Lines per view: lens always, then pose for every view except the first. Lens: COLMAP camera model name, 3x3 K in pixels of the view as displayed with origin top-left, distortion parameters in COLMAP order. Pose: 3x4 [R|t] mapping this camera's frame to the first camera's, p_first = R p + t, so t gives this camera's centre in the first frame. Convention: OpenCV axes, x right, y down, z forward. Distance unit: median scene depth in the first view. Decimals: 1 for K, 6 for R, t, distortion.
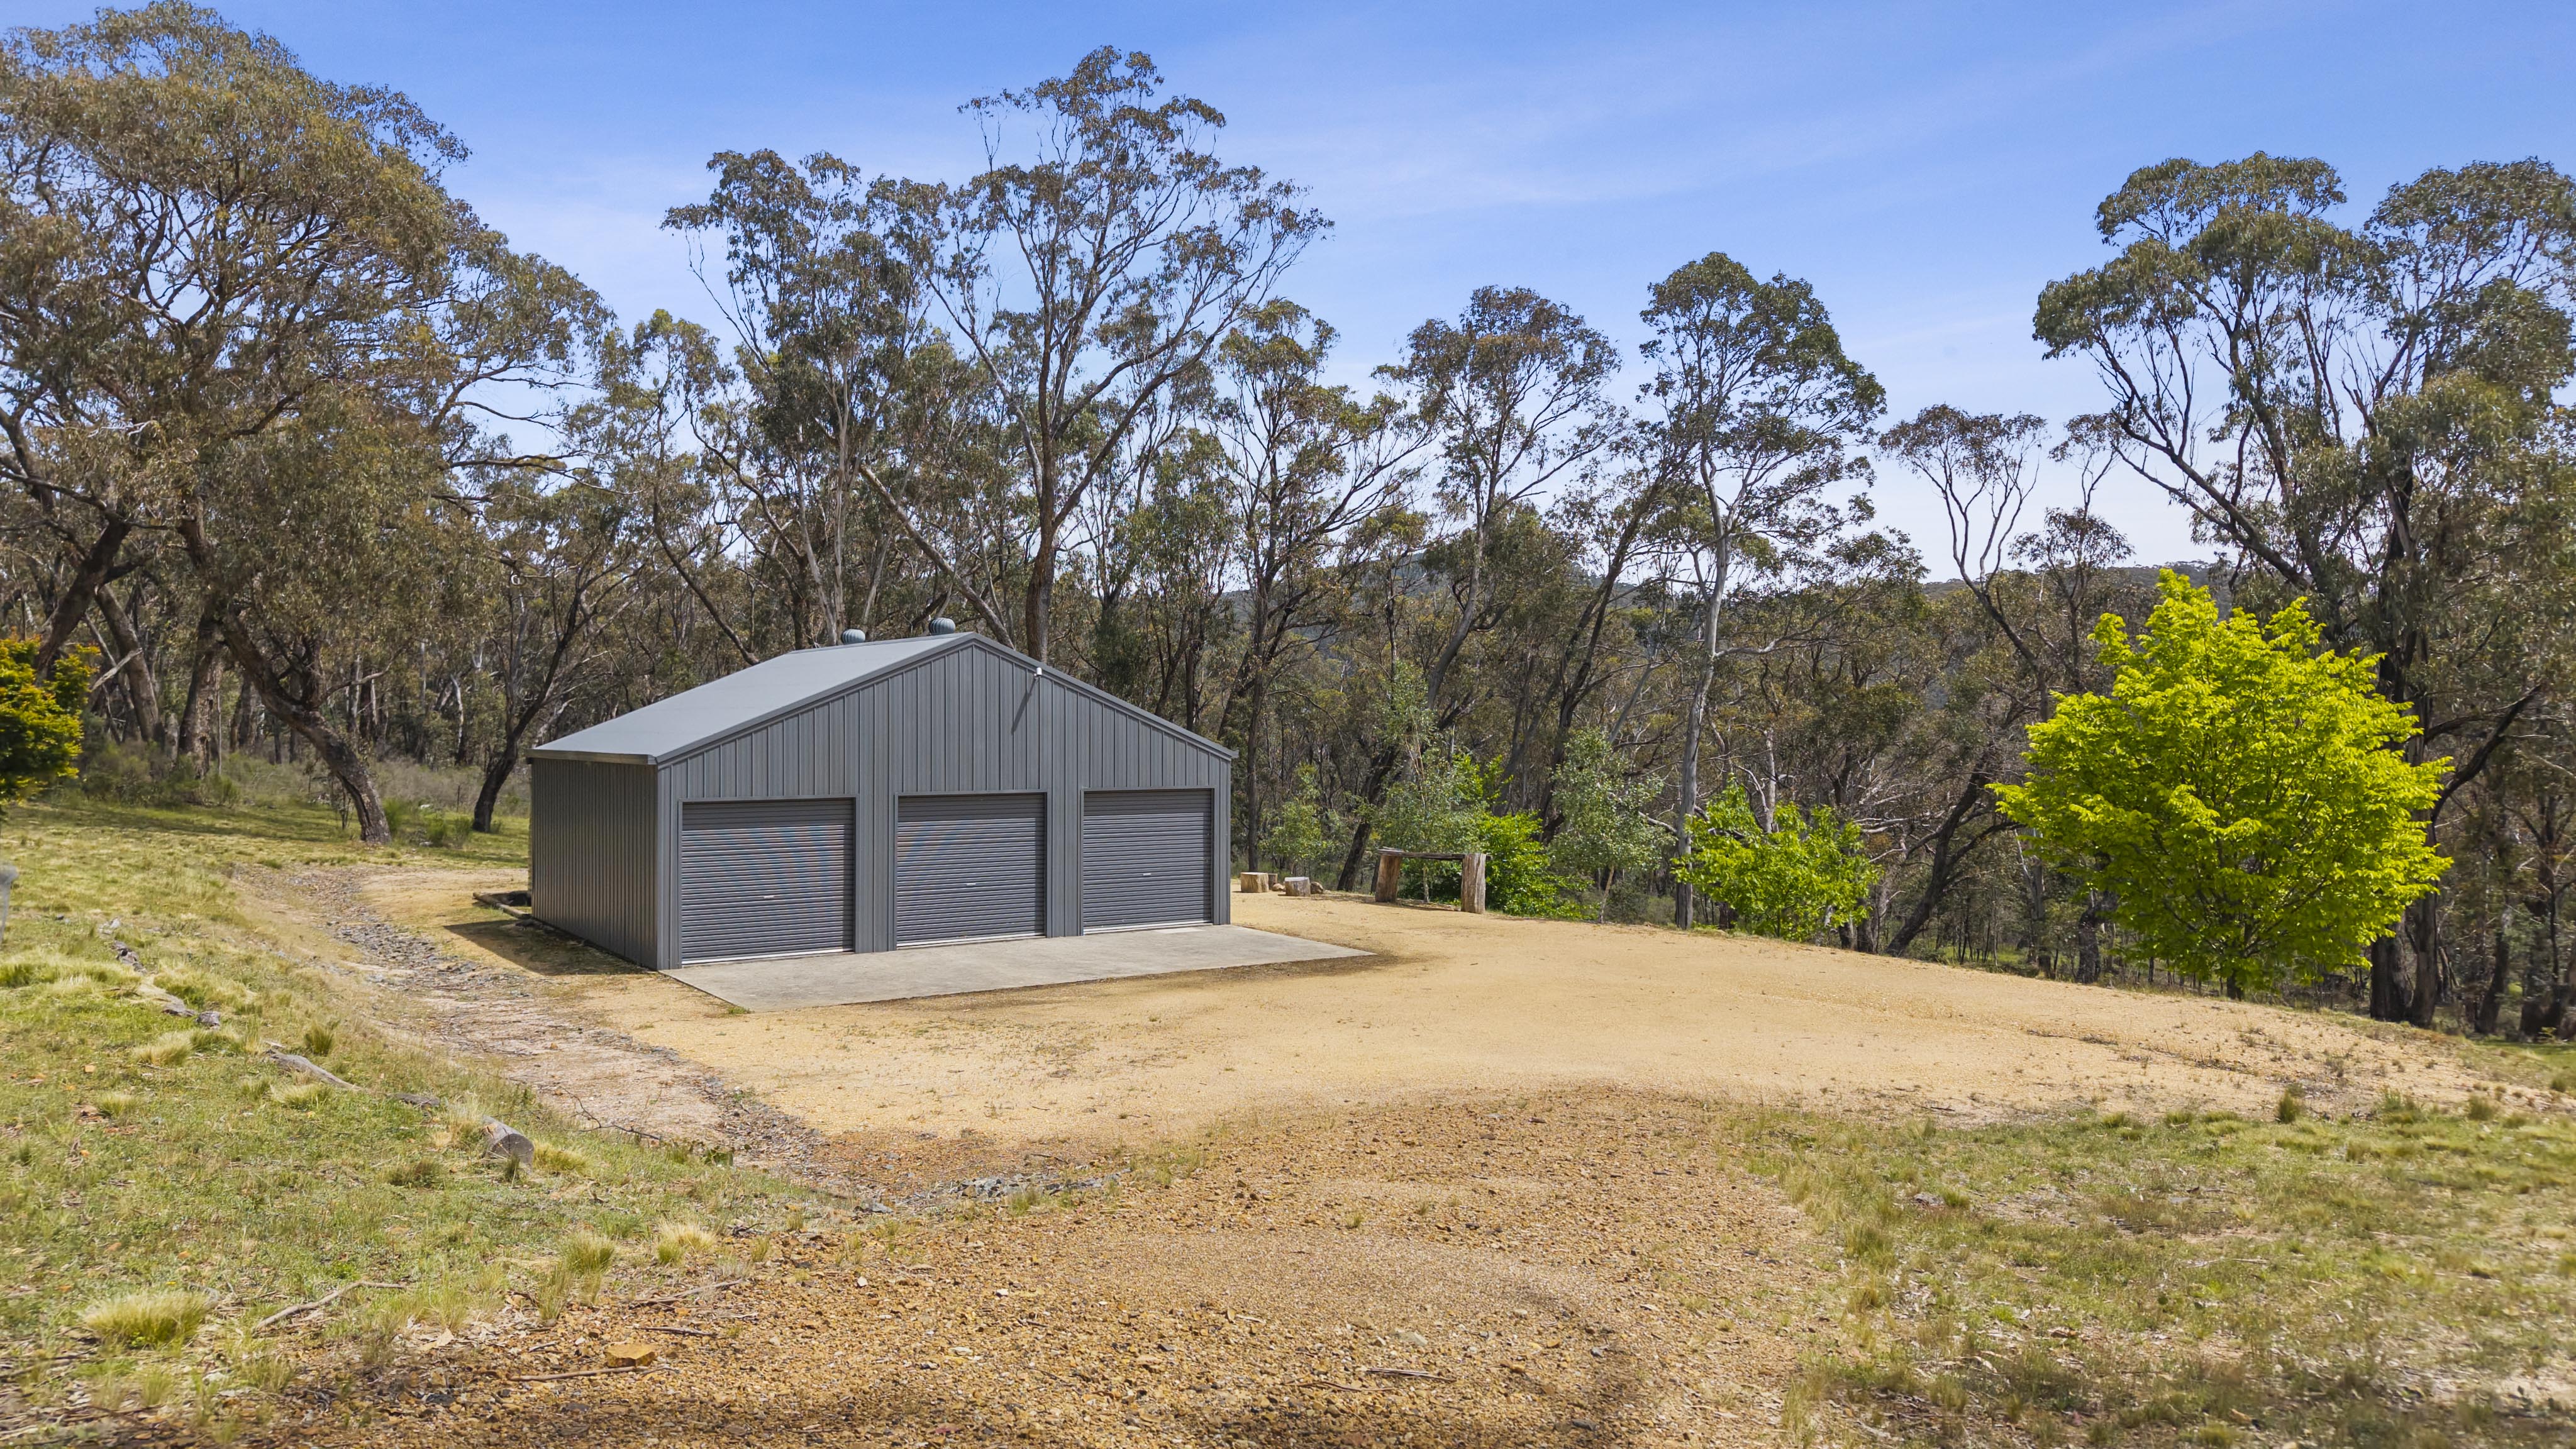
lens RADIAL K [[1762.4, 0, 1289.1], [0, 1762.4, 728.3], [0, 0, 1]] dist [0.018838, -0.007401]
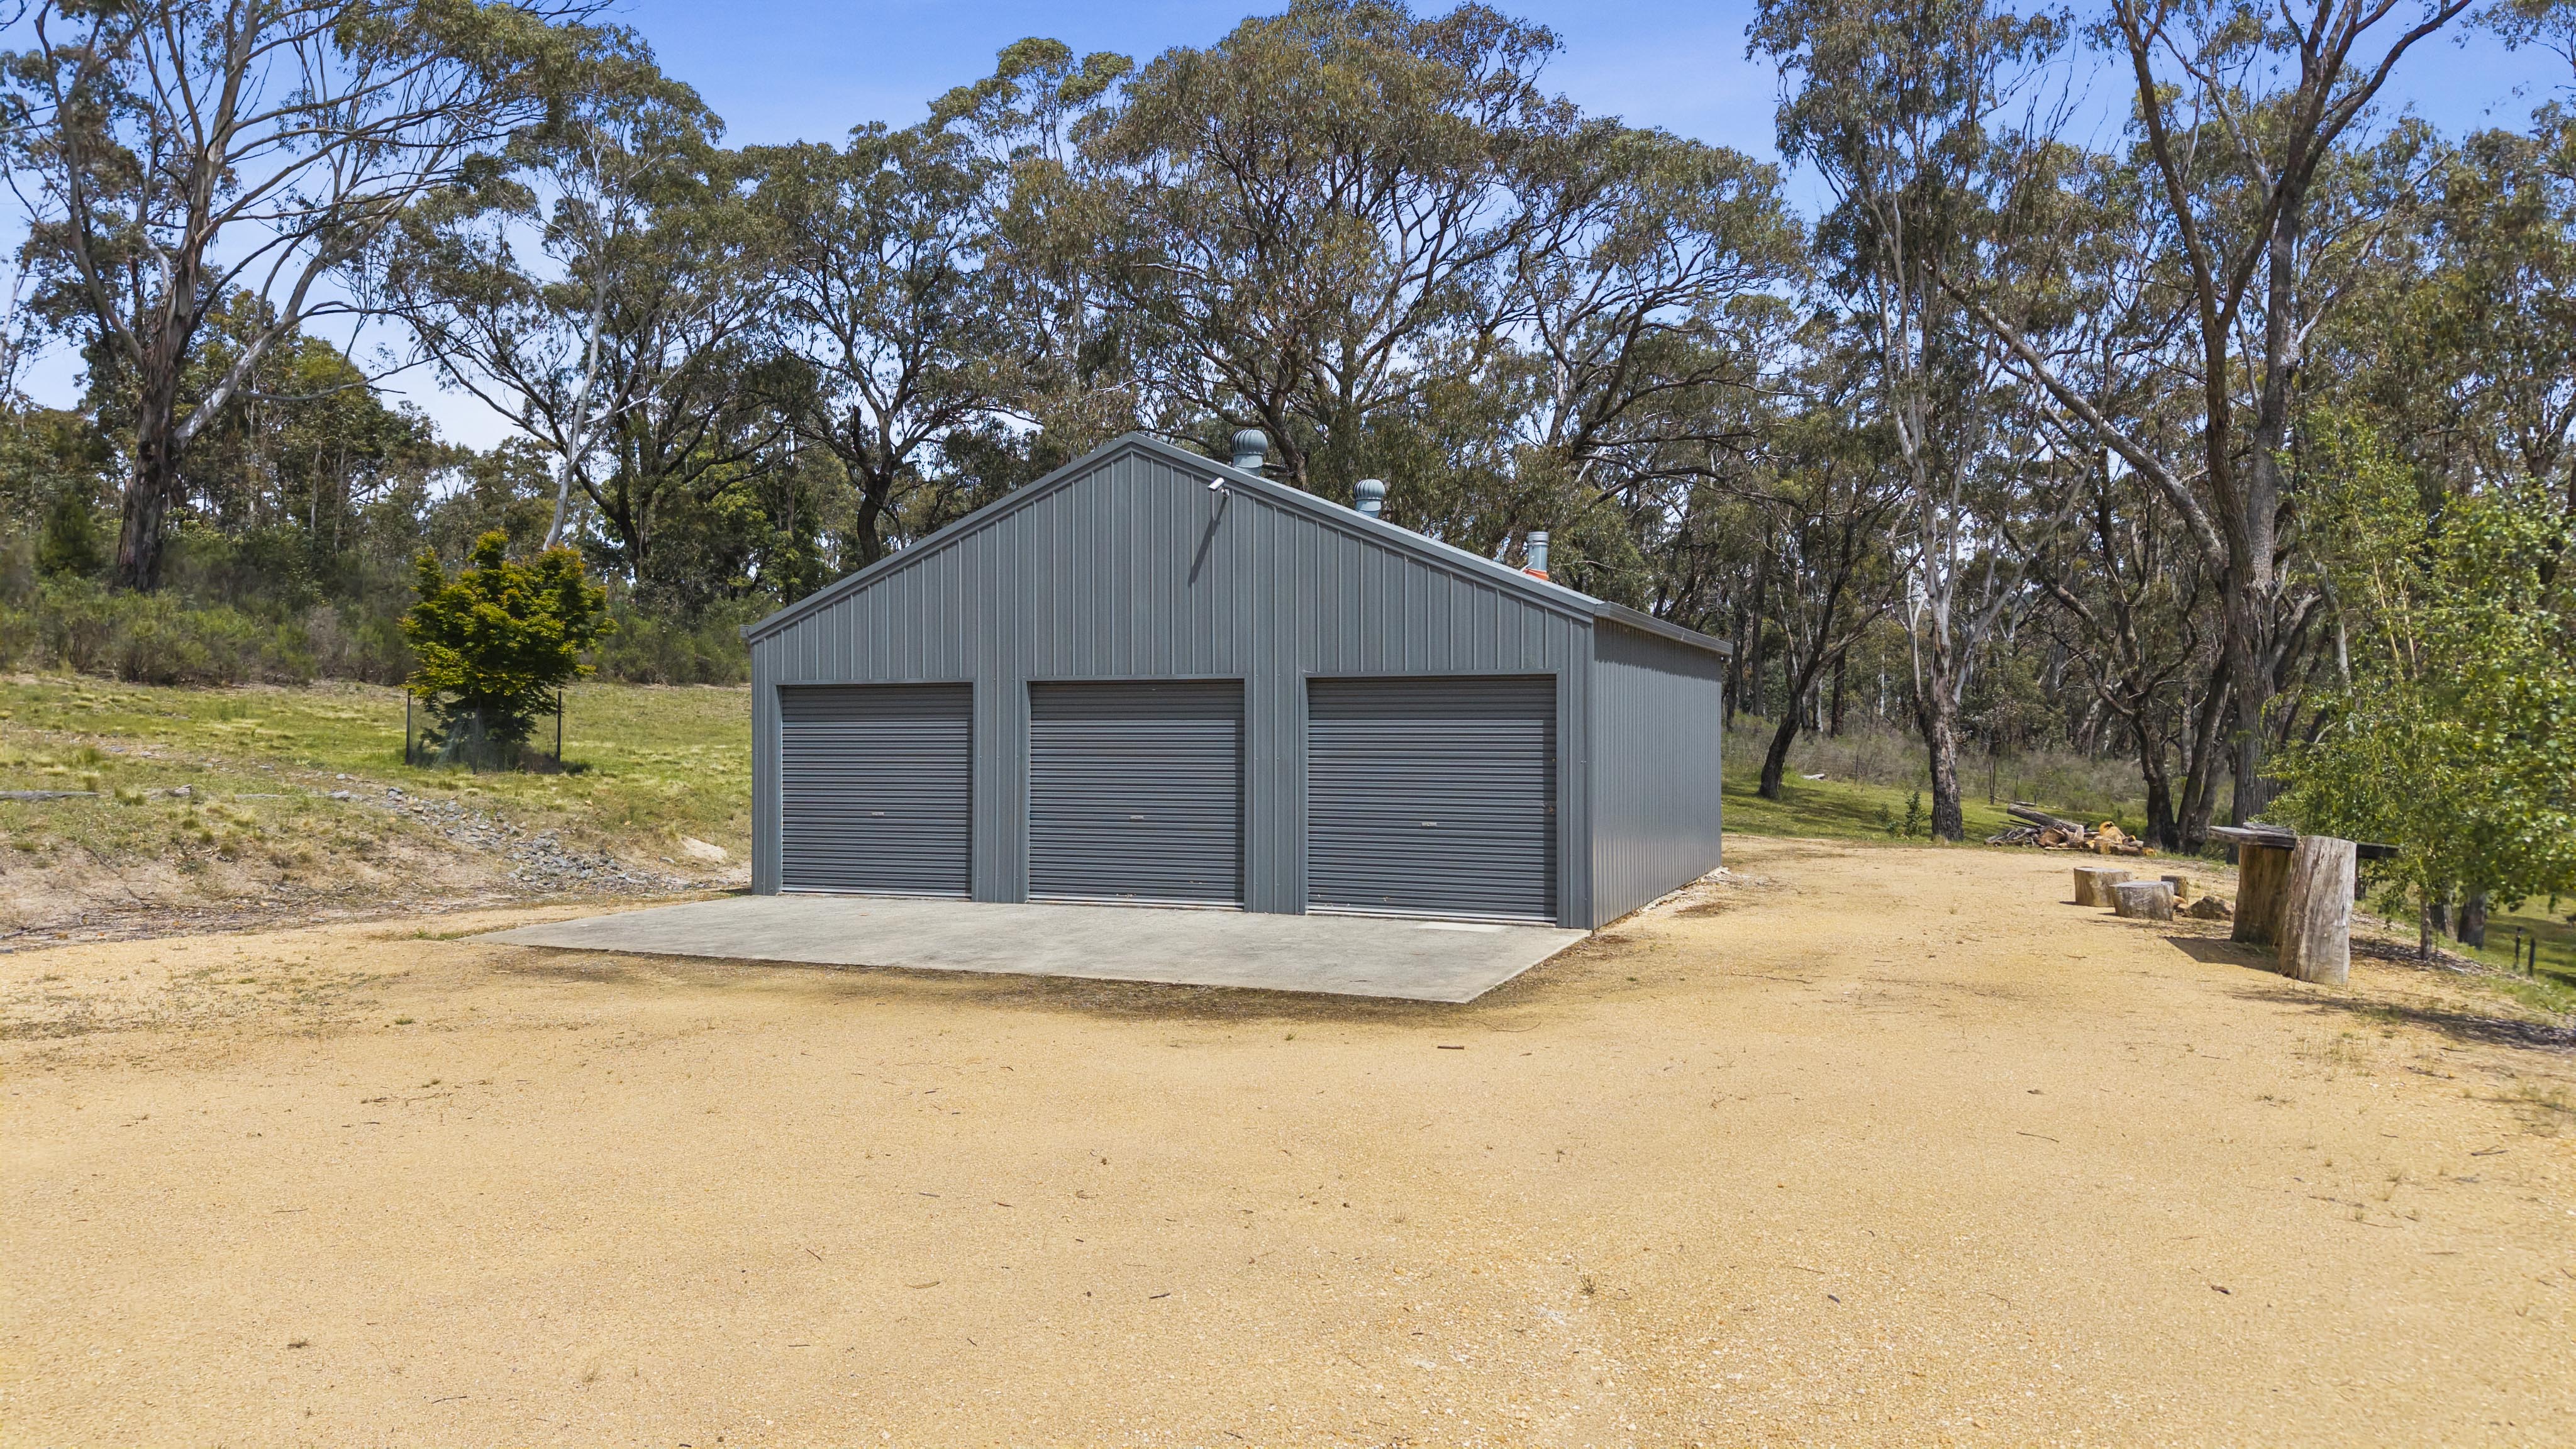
lens RADIAL K [[1762.4, 0, 1271.8], [0, 1762.4, 715.5], [0, 0, 1]] dist [0.018838, -0.007401]
pose [[0.582167, 0.032966, -0.812401, 0.359772], [0.023798, 0.998059, 0.057553, 0.013787], [0.812721, -0.052839, 0.580253, 0.638478]]
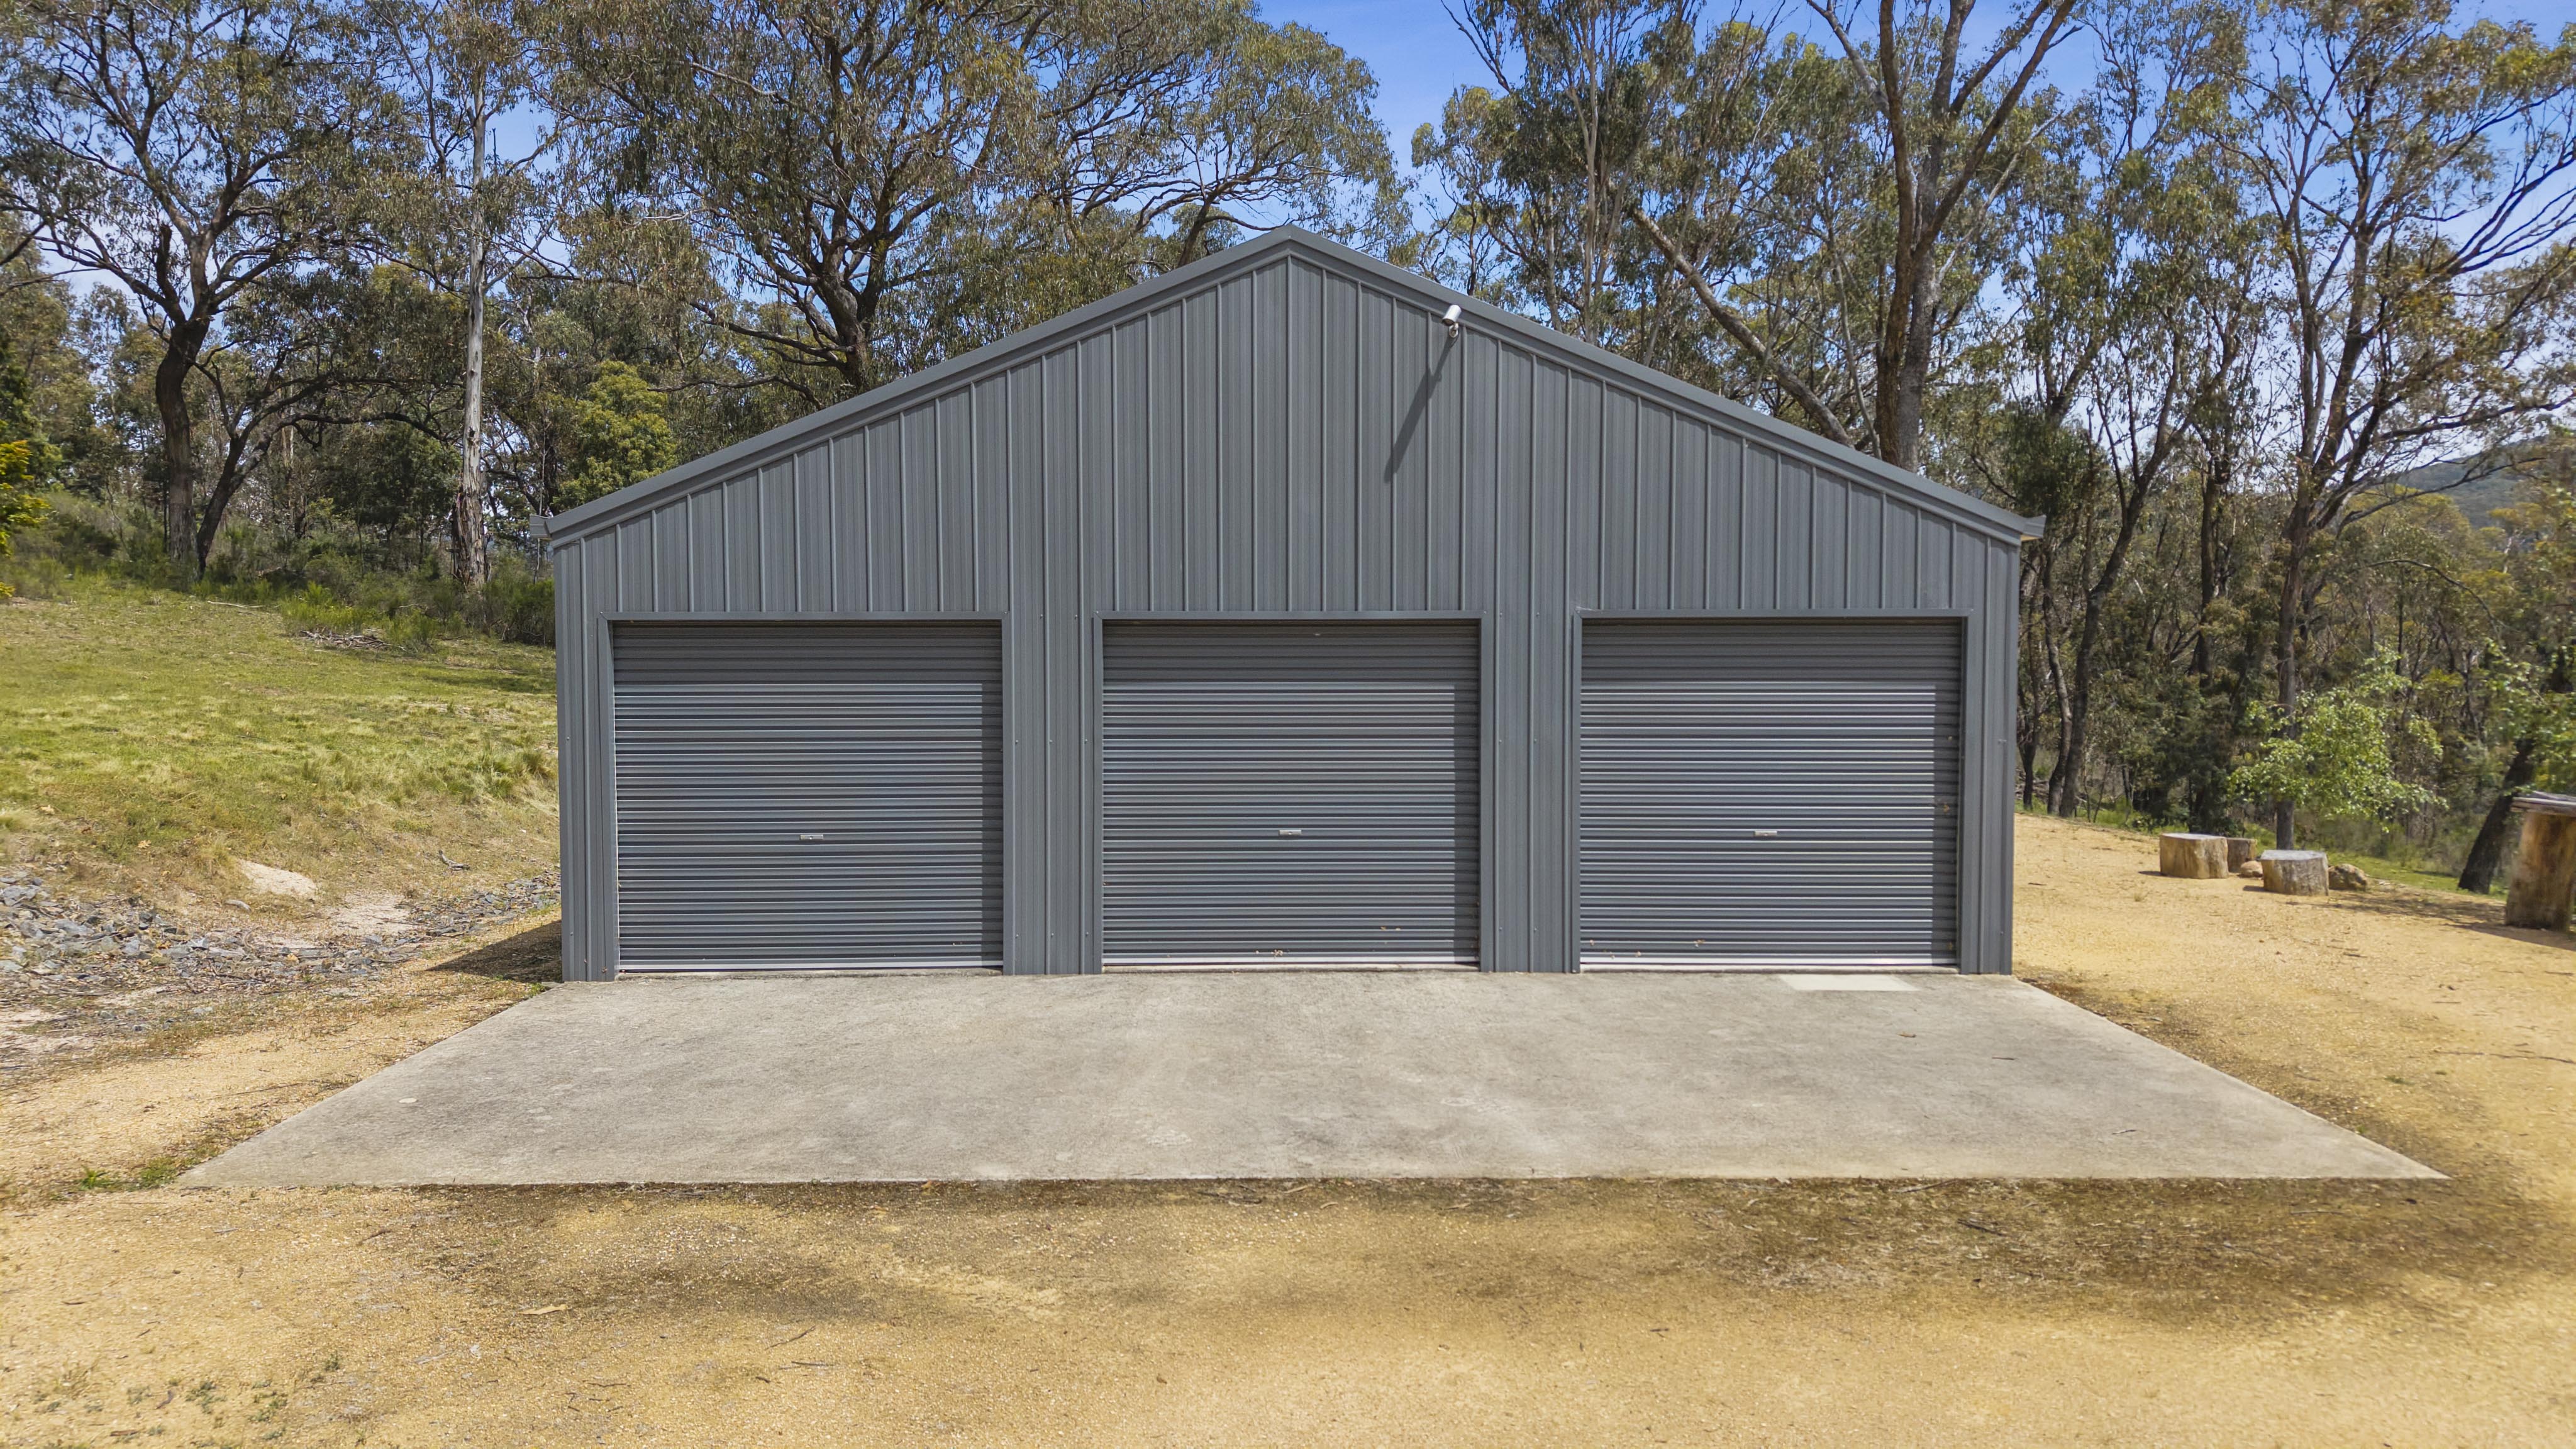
lens RADIAL K [[1762.4, 0, 1271.2], [0, 1762.4, 708.2], [0, 0, 1]] dist [0.018838, -0.007401]
pose [[0.851899, 0.056735, -0.520623, 0.031294], [-0.003369, 0.994688, 0.102884, 0.015155], [0.523695, -0.085893, 0.847565, 0.620897]]
